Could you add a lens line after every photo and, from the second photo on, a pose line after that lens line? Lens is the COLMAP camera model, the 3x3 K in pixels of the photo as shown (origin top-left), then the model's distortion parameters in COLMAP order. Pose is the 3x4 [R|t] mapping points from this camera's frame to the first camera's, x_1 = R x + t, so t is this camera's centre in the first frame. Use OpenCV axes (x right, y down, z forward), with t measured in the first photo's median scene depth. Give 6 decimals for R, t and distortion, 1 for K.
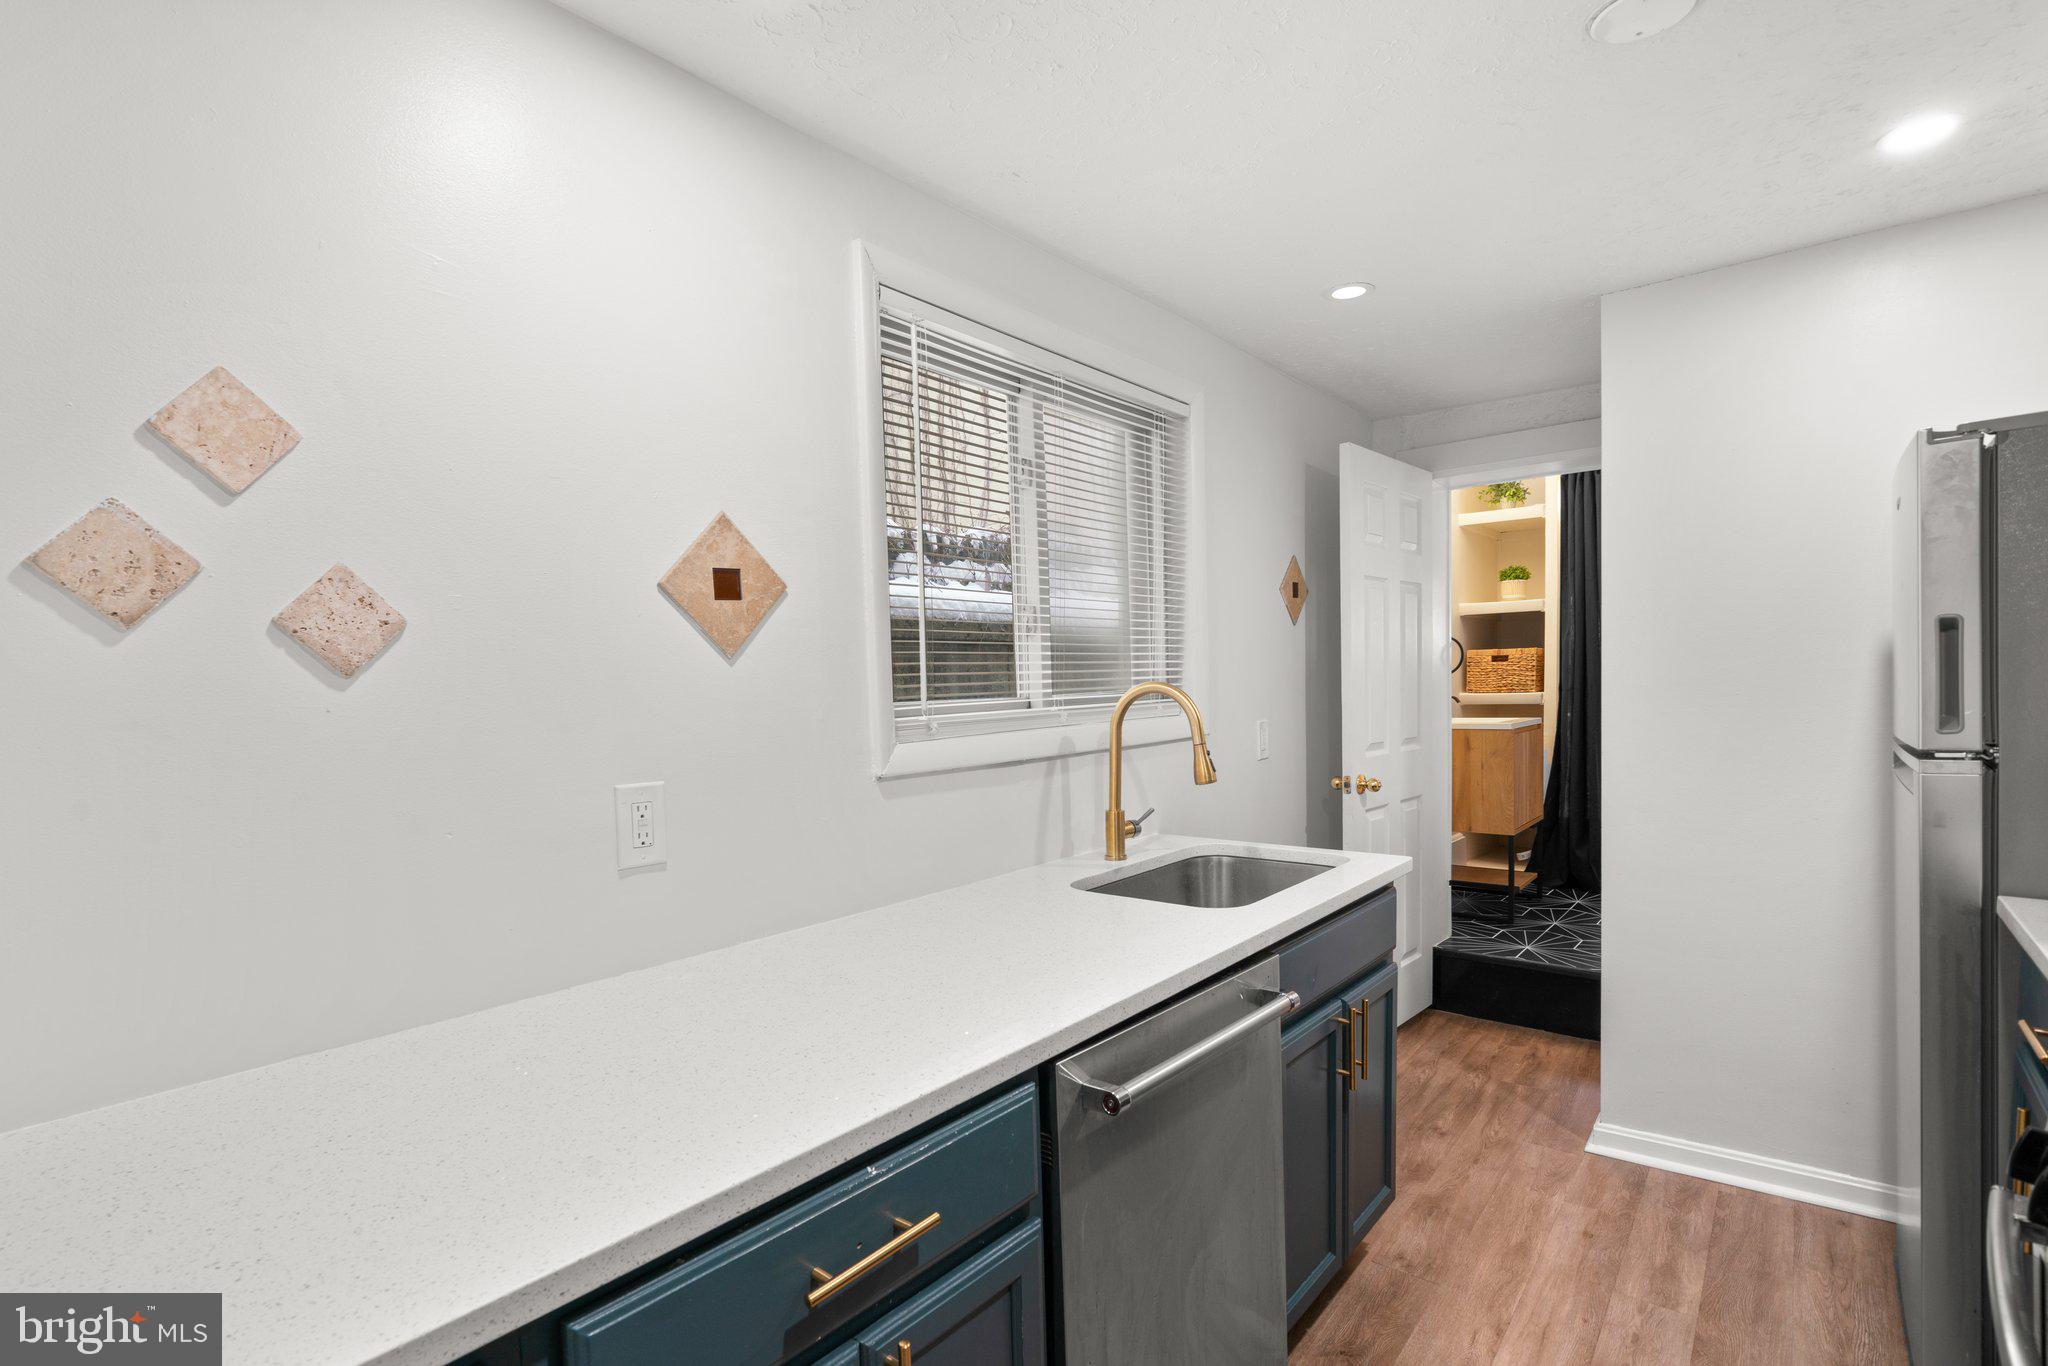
lens RADIAL K [[971.2, 0, 1019.8], [0, 971.2, 714.5], [0, 0, 1]] dist [0.000921, 0.000571]
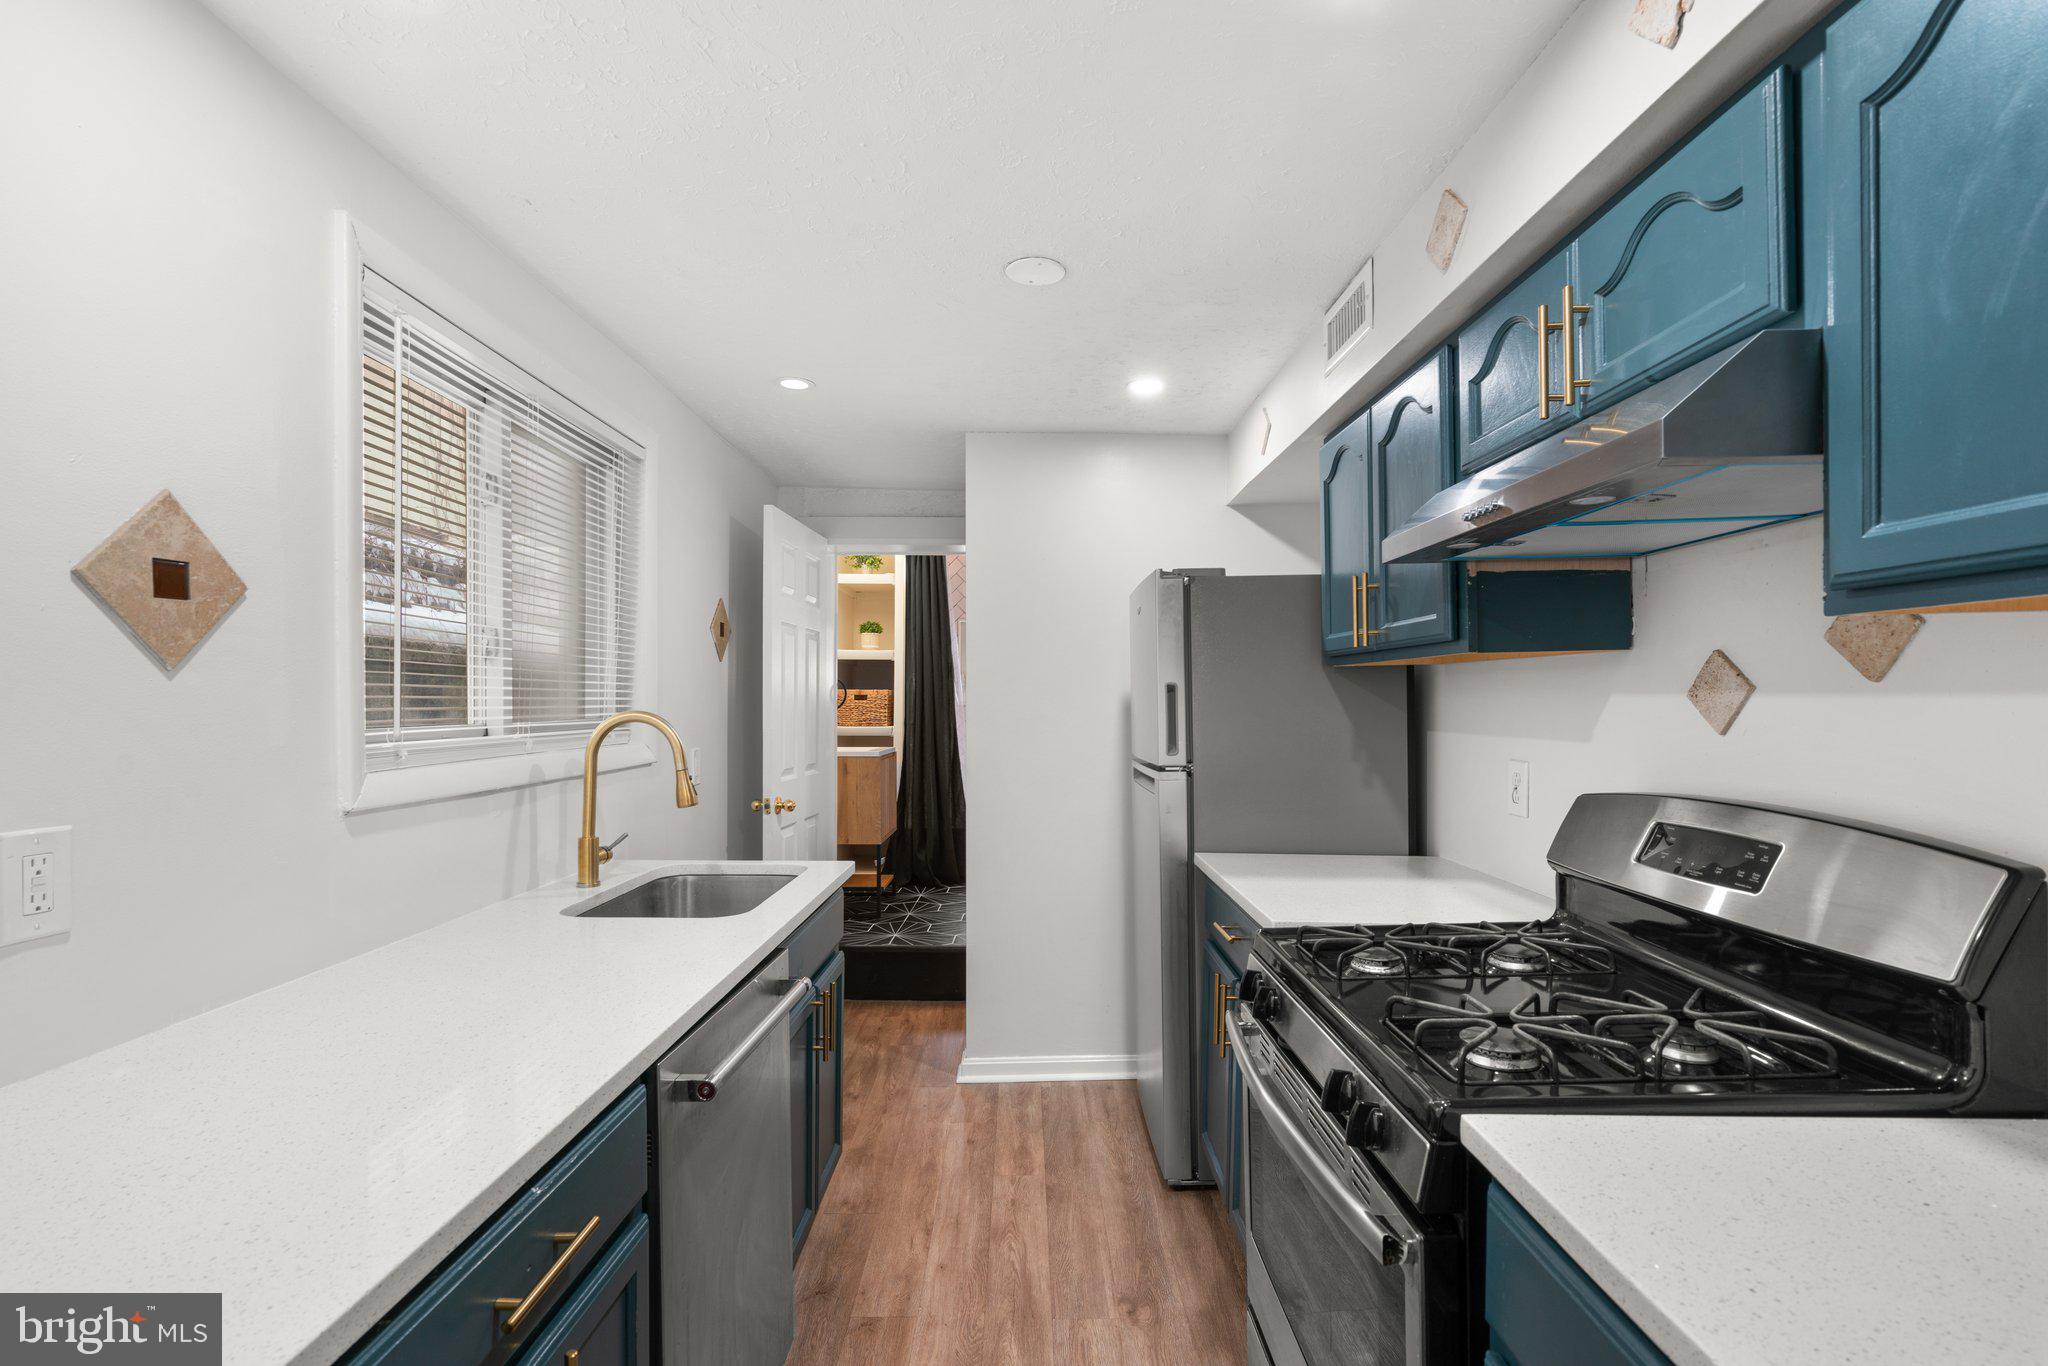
lens RADIAL K [[956.4, 0, 1024.0], [0, 956.4, 683.0], [0, 0, 1]] dist [-0.010256, 0.005357]
pose [[0.764080, 0.043532, 0.643652, -0.210145], [-0.001466, 0.997835, -0.065746, 0.003250], [-0.645120, 0.049291, 0.762489, -0.054817]]
